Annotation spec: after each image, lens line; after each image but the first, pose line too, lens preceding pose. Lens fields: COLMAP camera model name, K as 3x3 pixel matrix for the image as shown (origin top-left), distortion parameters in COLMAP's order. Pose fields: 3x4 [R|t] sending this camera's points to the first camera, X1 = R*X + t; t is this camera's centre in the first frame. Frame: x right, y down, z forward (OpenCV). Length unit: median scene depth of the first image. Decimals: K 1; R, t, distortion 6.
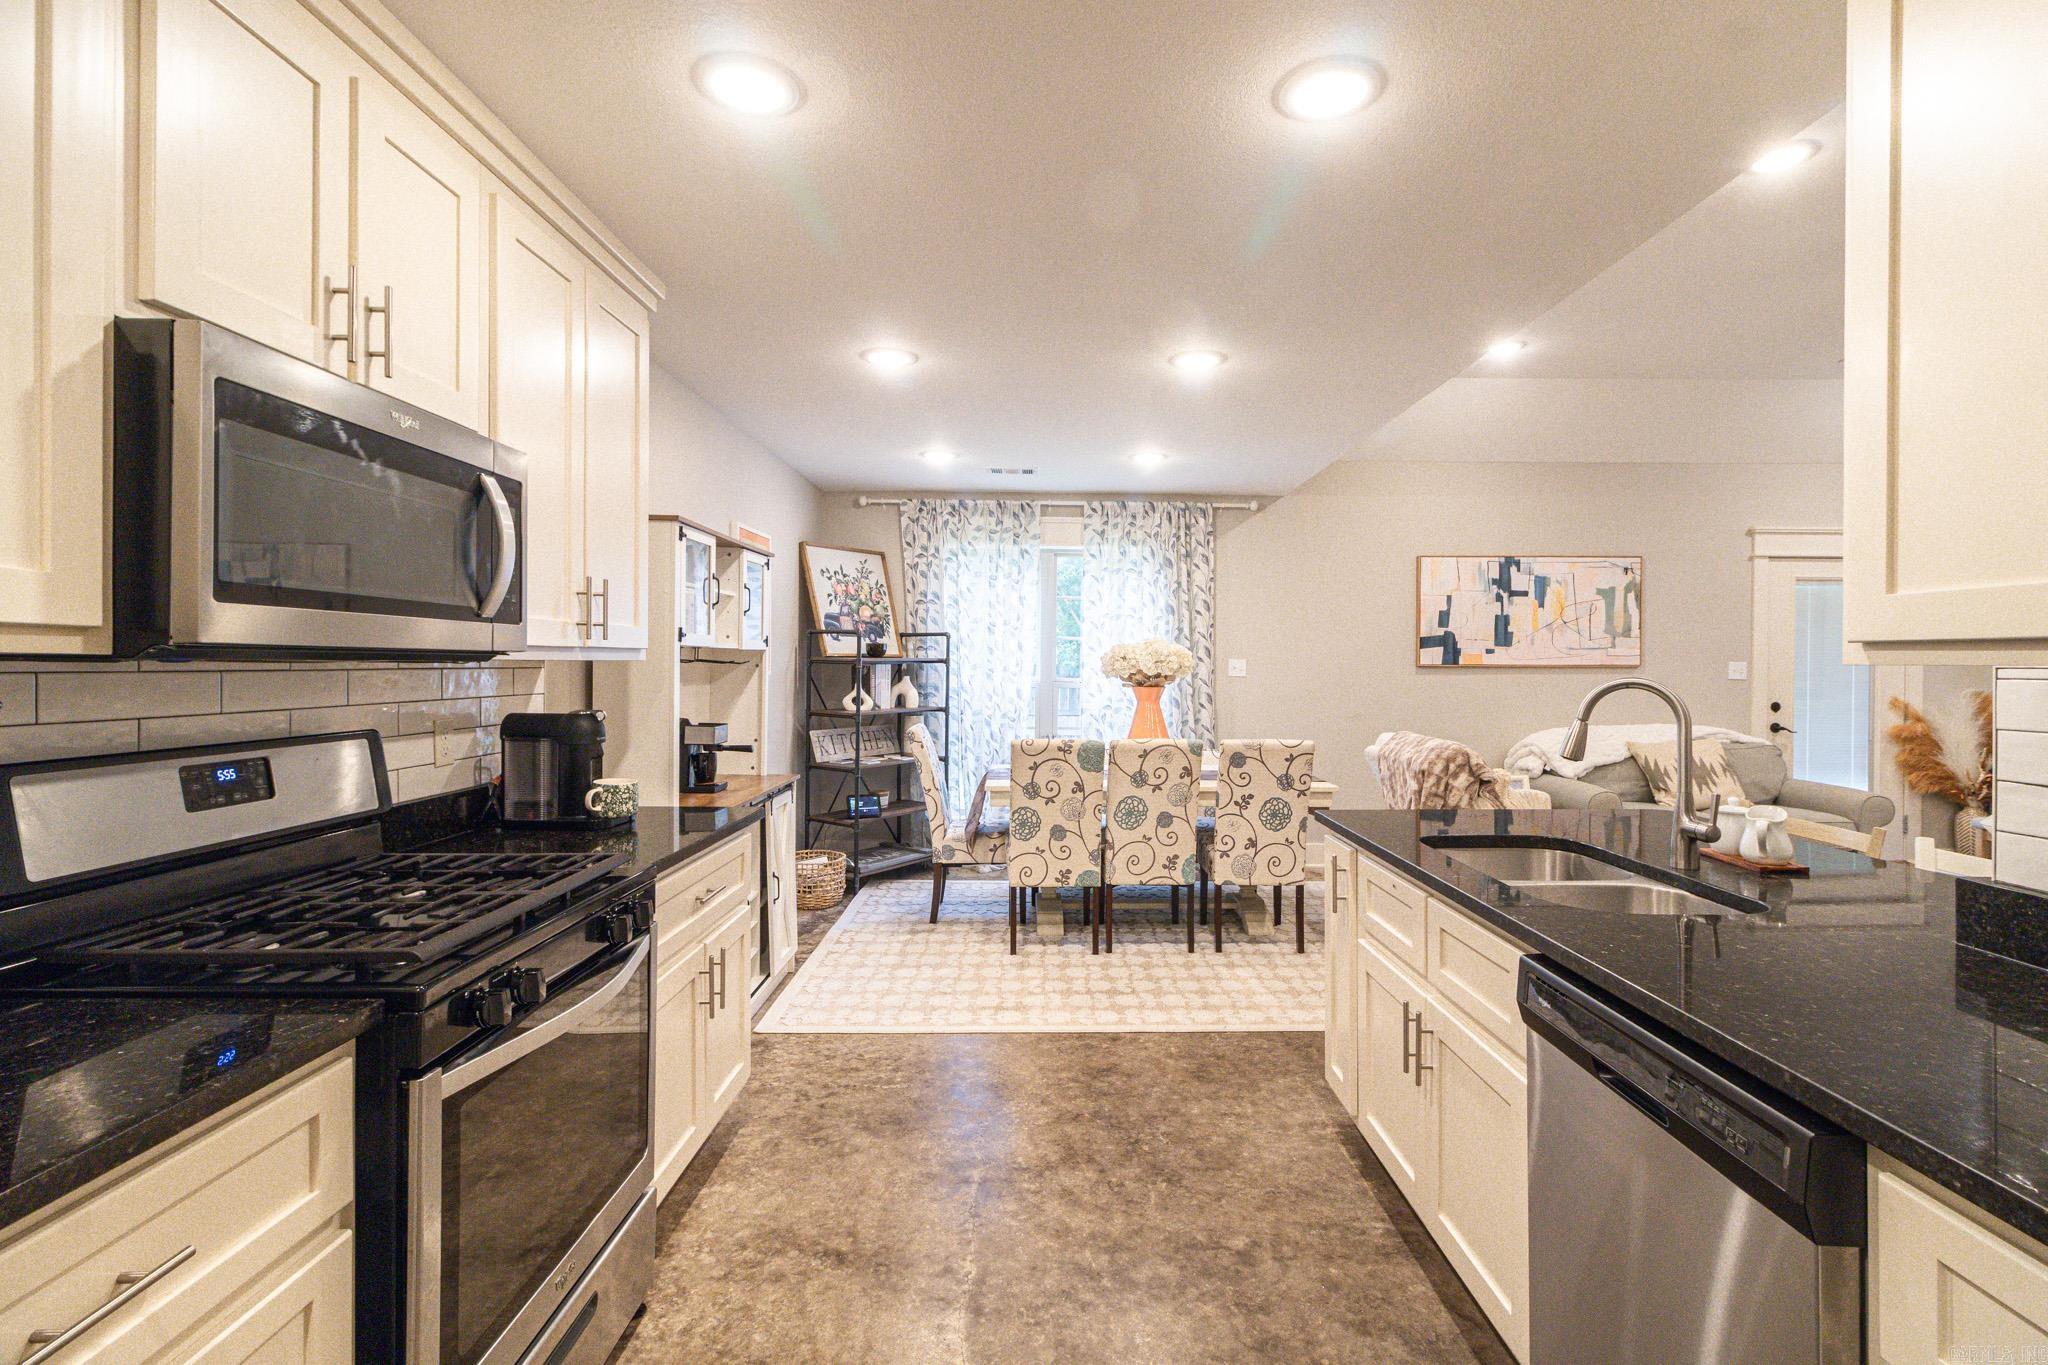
lens RADIAL K [[1006.0, 0, 1024.0], [0, 1006.0, 682.5], [0, 0, 1]] dist [-0.000389, -0.000026]
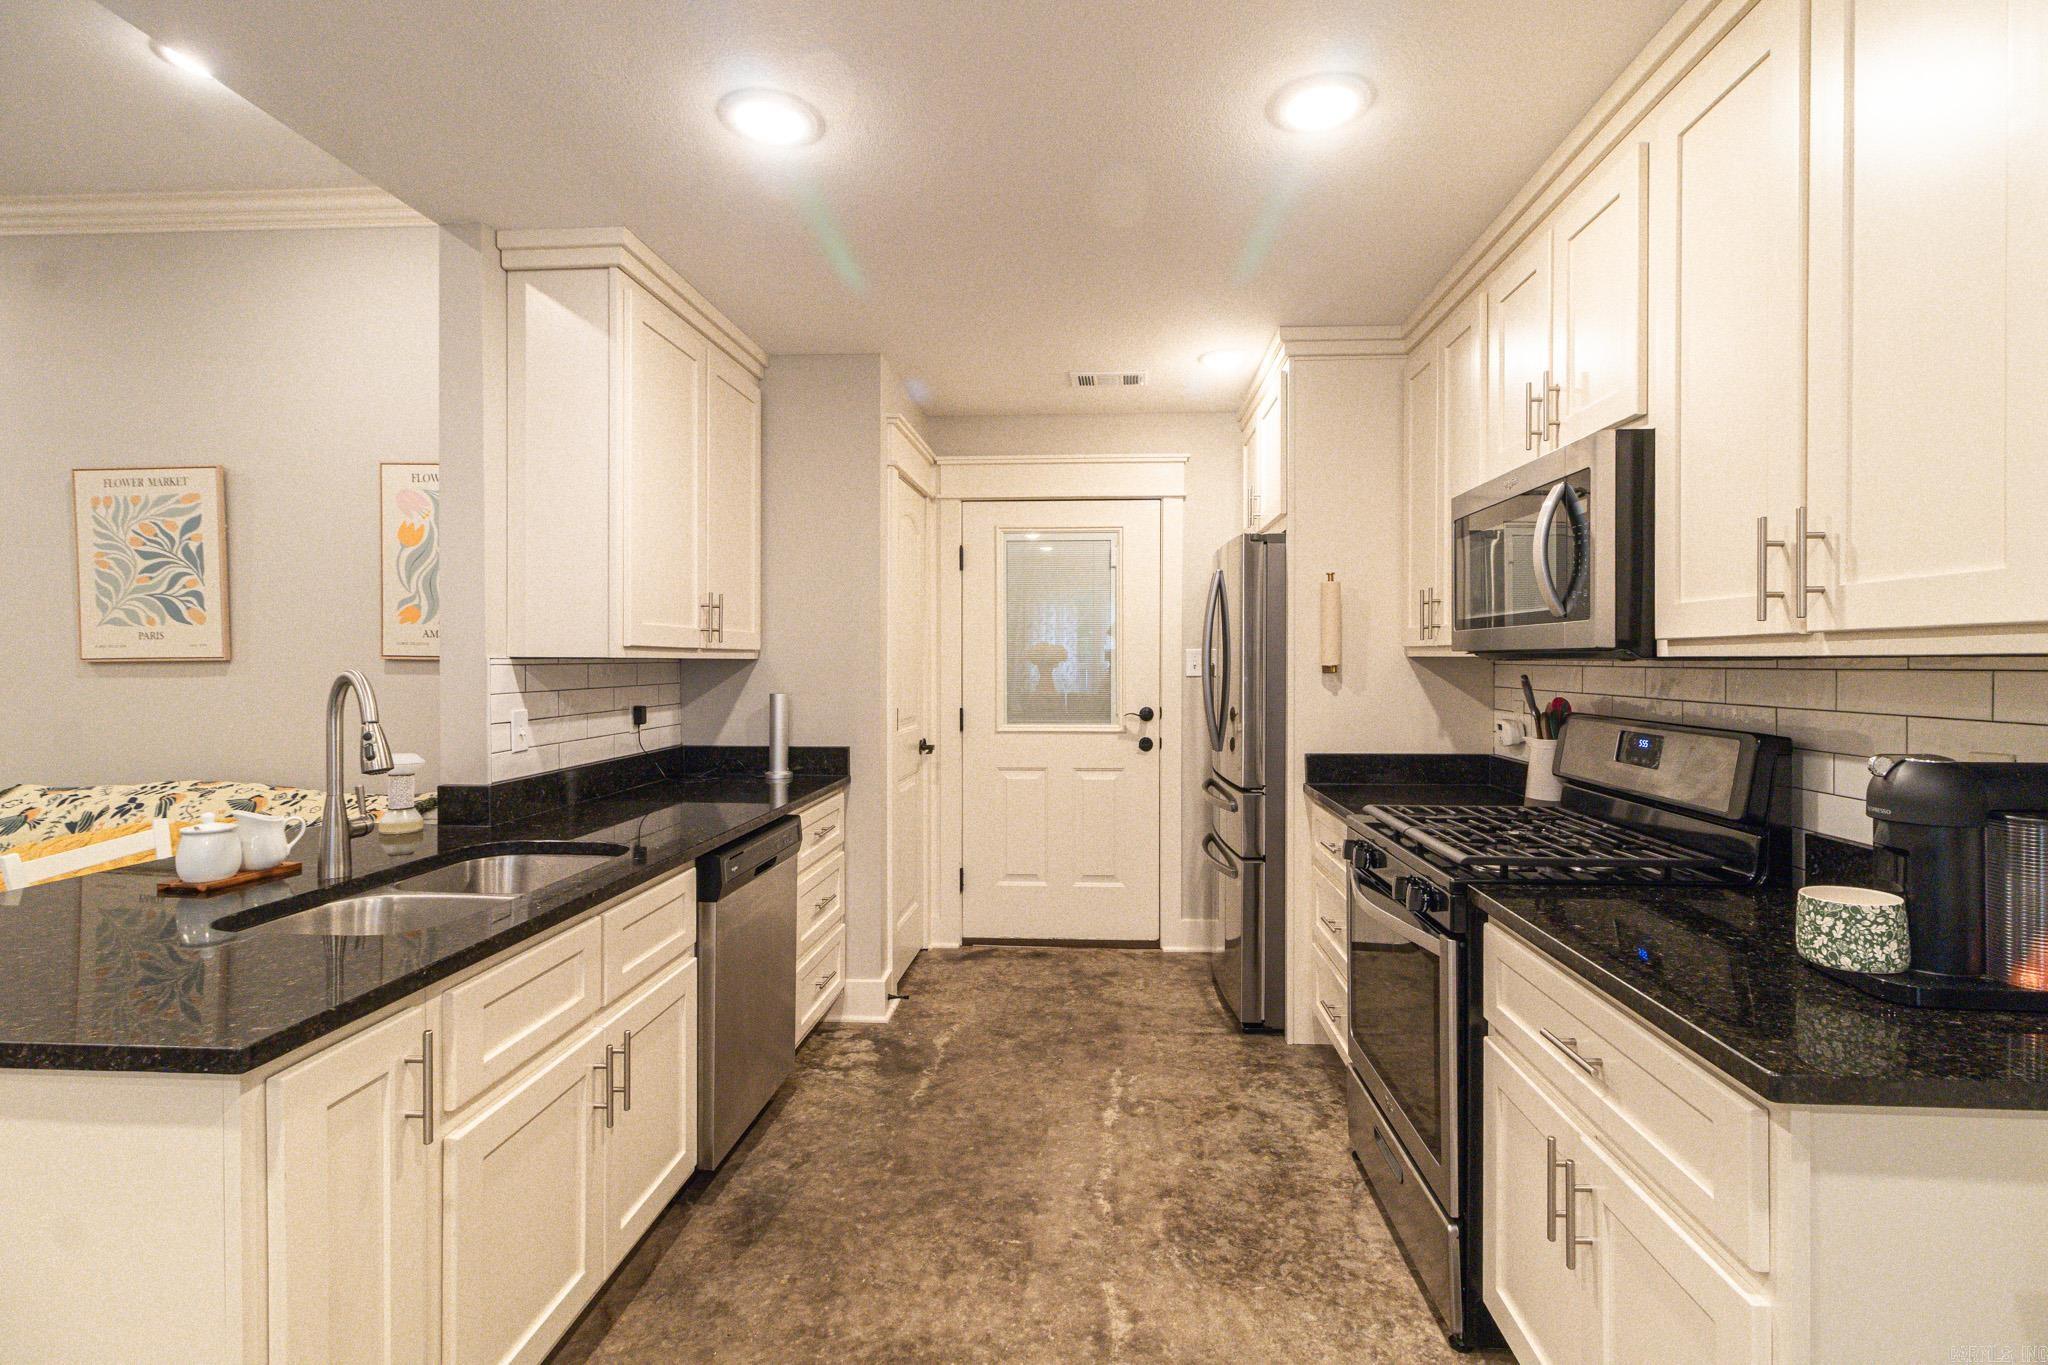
lens RADIAL K [[941.1, 0, 1056.2], [0, 941.1, 678.1], [0, 0, 1]] dist [0.017926, 0.000099]
pose [[-0.999559, -0.003068, 0.029530, -0.010527], [-0.001986, 0.999327, 0.036615, -0.011808], [-0.029622, 0.036541, -0.998893, 0.653059]]
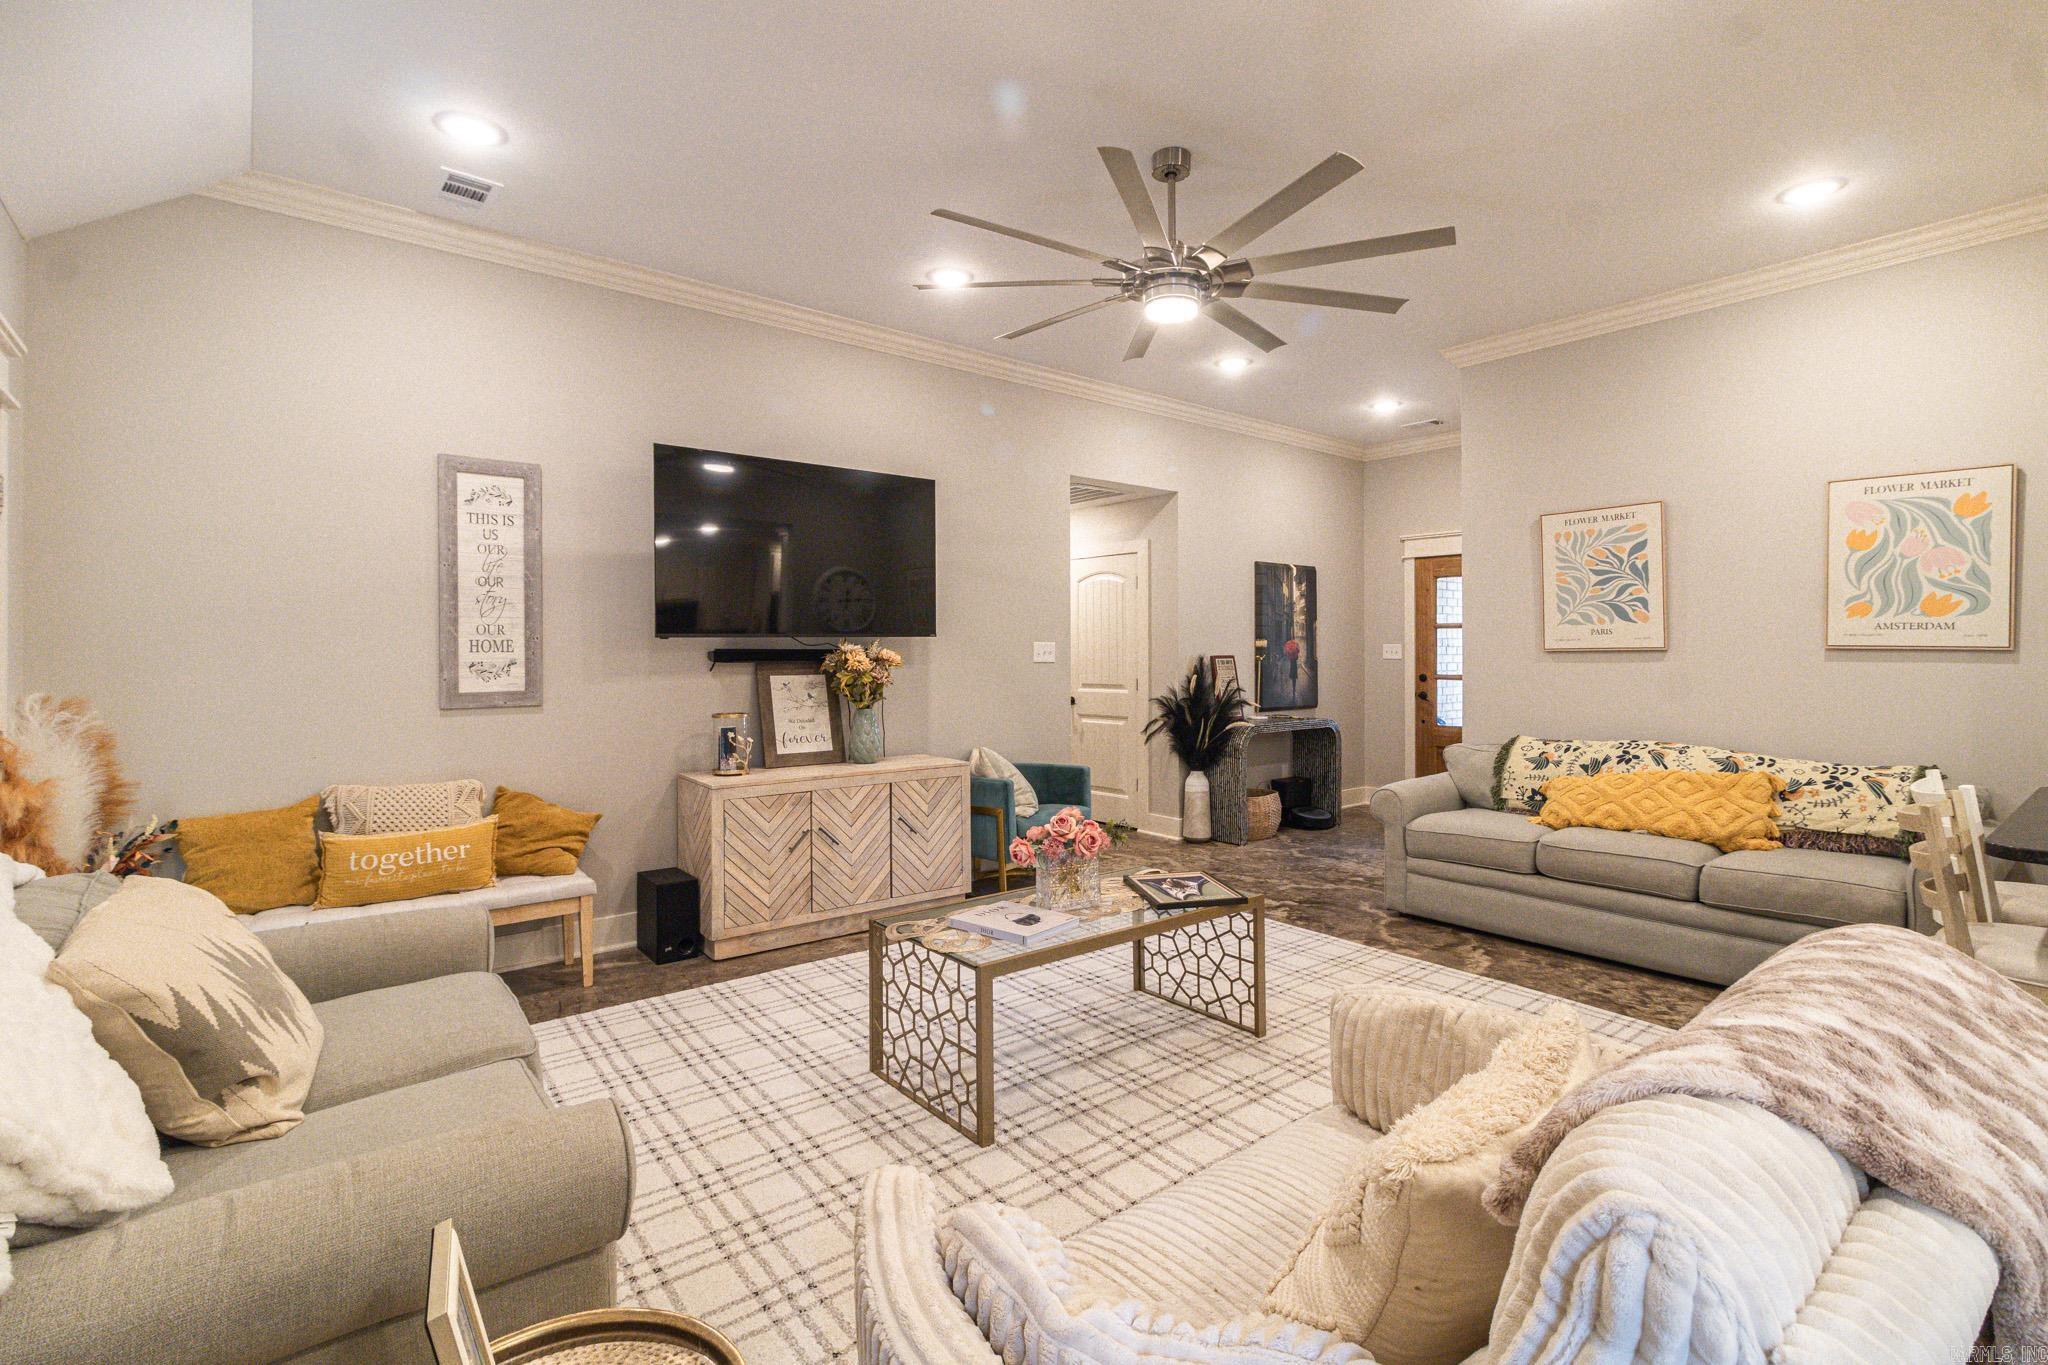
lens RADIAL K [[952.7, 0, 1034.4], [0, 952.7, 643.8], [0, 0, 1]] dist [-0.000148, -0.000077]
pose [[-0.659172, 0.002829, 0.751987, 0.274247], [0.011351, 0.999916, 0.006188, -0.015386], [-0.751907, 0.012615, -0.659149, 0.953075]]
